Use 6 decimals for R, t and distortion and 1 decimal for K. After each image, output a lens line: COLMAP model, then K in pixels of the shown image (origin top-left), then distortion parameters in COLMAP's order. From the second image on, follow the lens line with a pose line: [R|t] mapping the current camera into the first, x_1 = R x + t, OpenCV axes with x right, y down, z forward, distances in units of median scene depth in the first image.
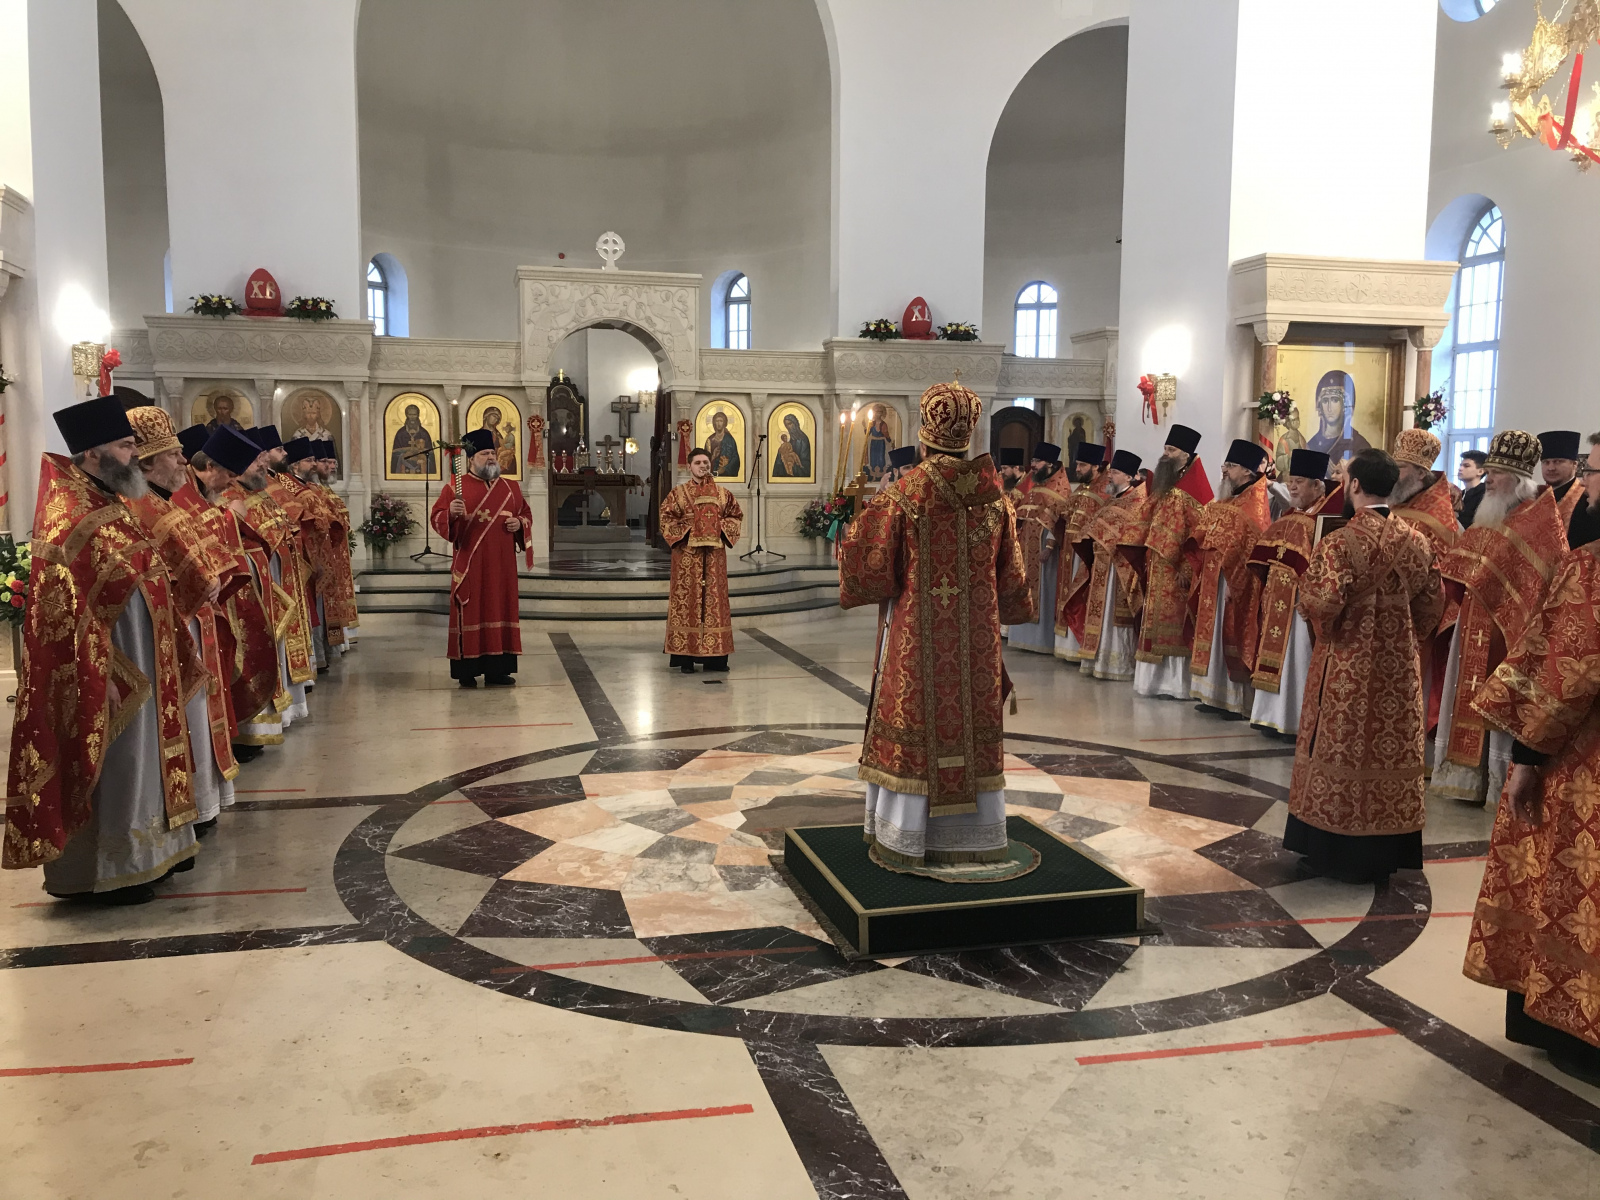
lens RADIAL K [[1306.1, 0, 800.4], [0, 1306.1, 594.0], [0, 0, 1]] dist [0.067286, -0.086520]
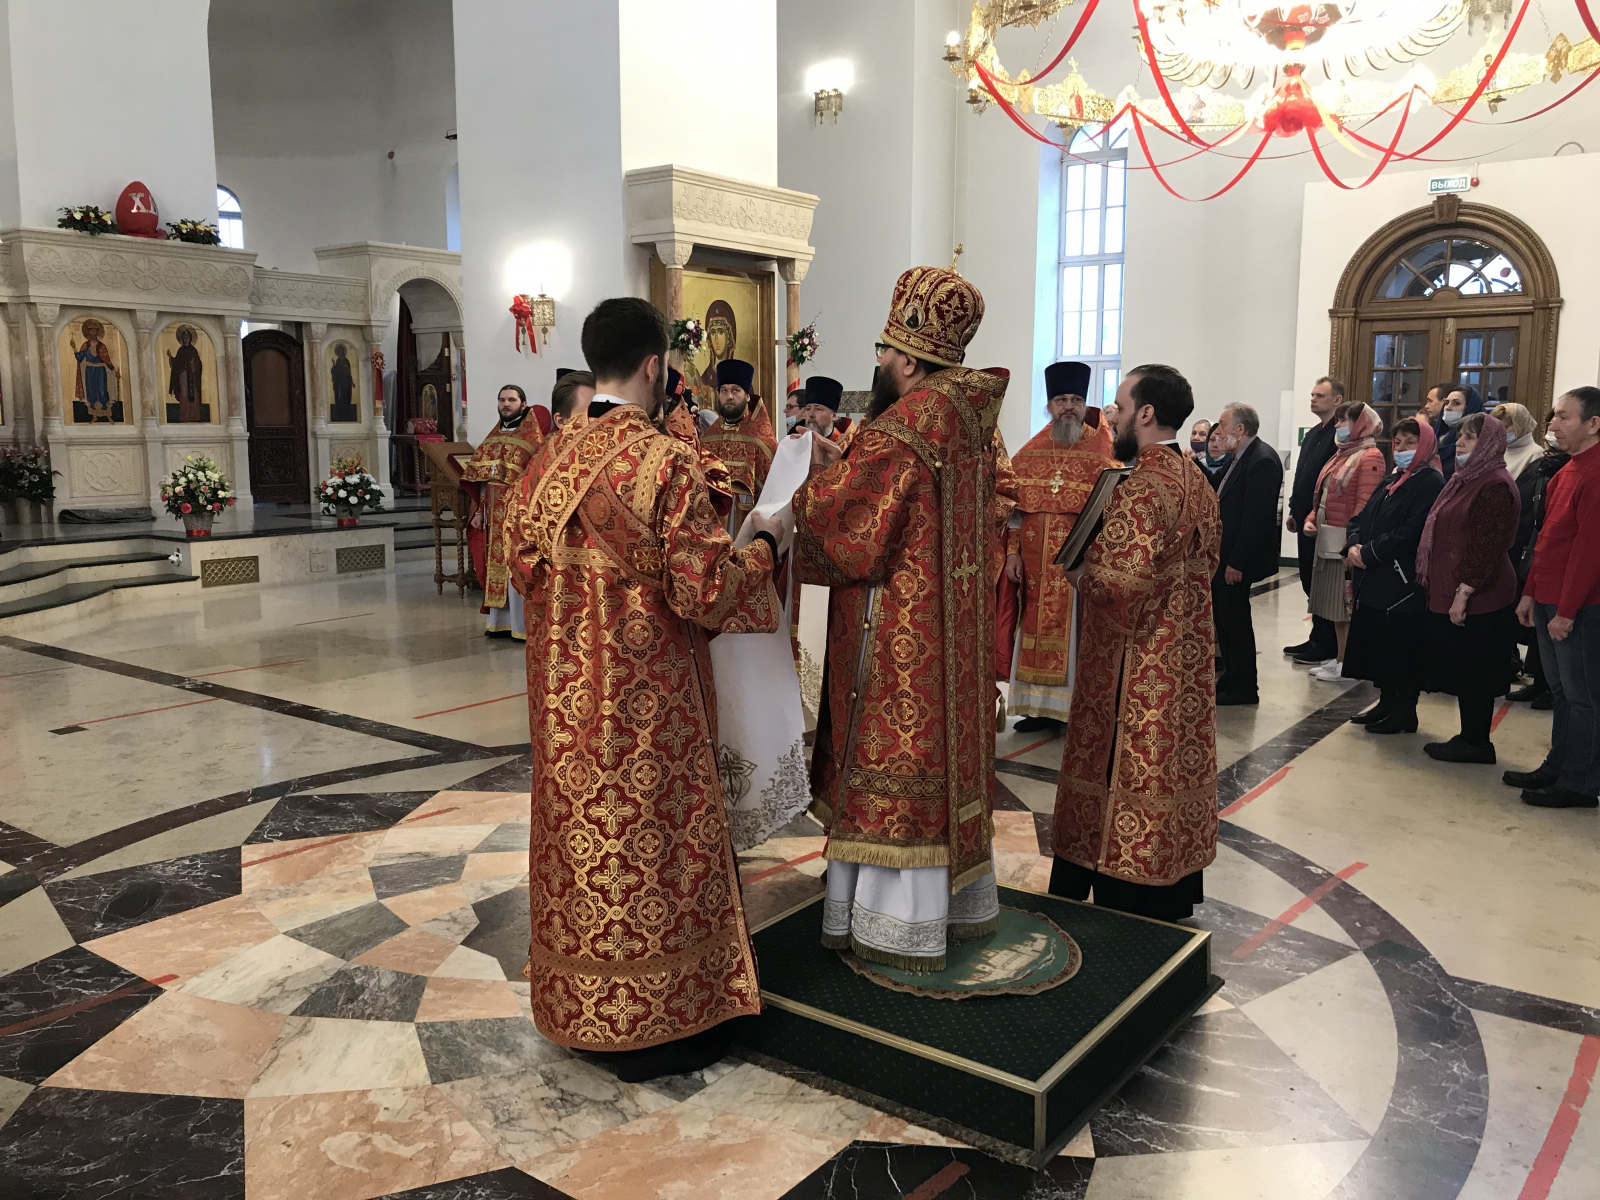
lens RADIAL K [[1306.1, 0, 800.4], [0, 1306.1, 594.0], [0, 0, 1]] dist [0.067286, -0.086520]
pose [[0.781767, -0.094740, 0.616331, -0.138236], [0.066602, 0.995423, 0.068534, -0.016367], [-0.620003, -0.012528, 0.784499, 0.188623]]
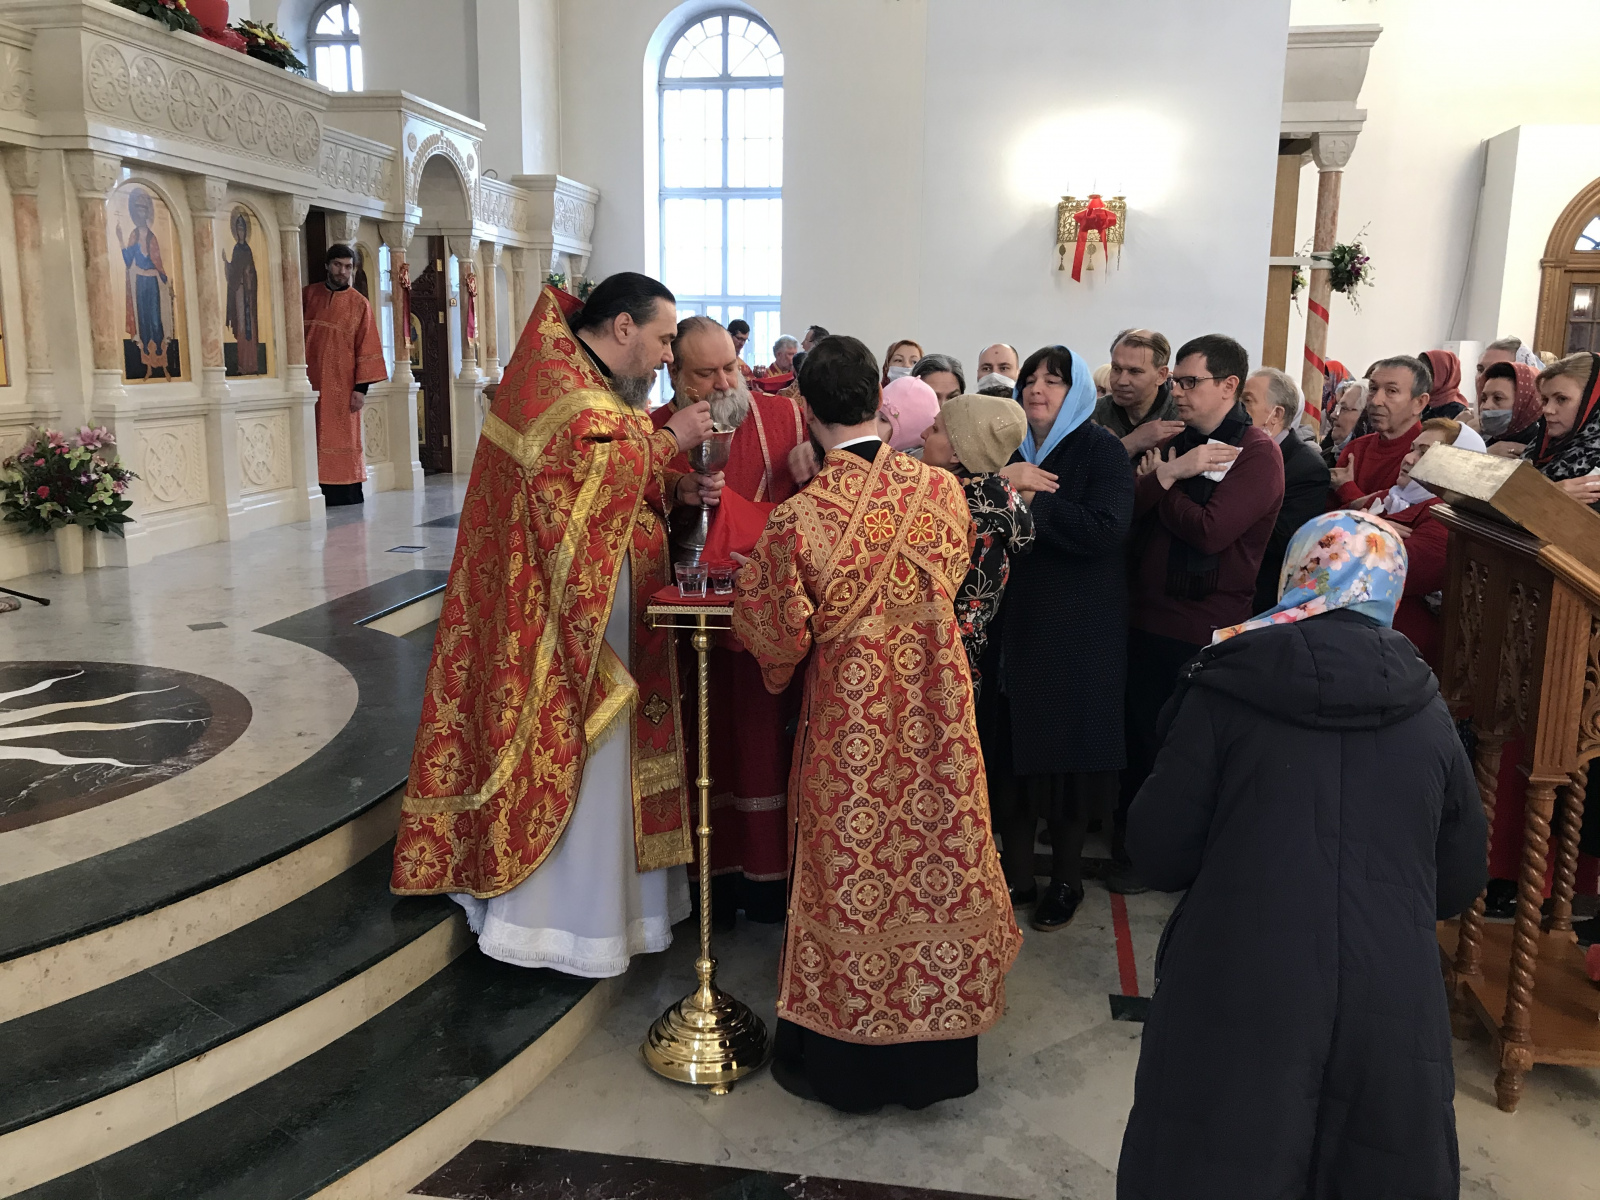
lens RADIAL K [[1330.1, 0, 801.8], [0, 1330.1, 571.2], [0, 0, 1]] dist [0.012593, 0.015680]
pose [[0.391504, -0.159503, 0.906247, -0.336775], [0.078909, 0.987054, 0.139636, -0.089753], [-0.916787, 0.016843, 0.399021, 0.838166]]
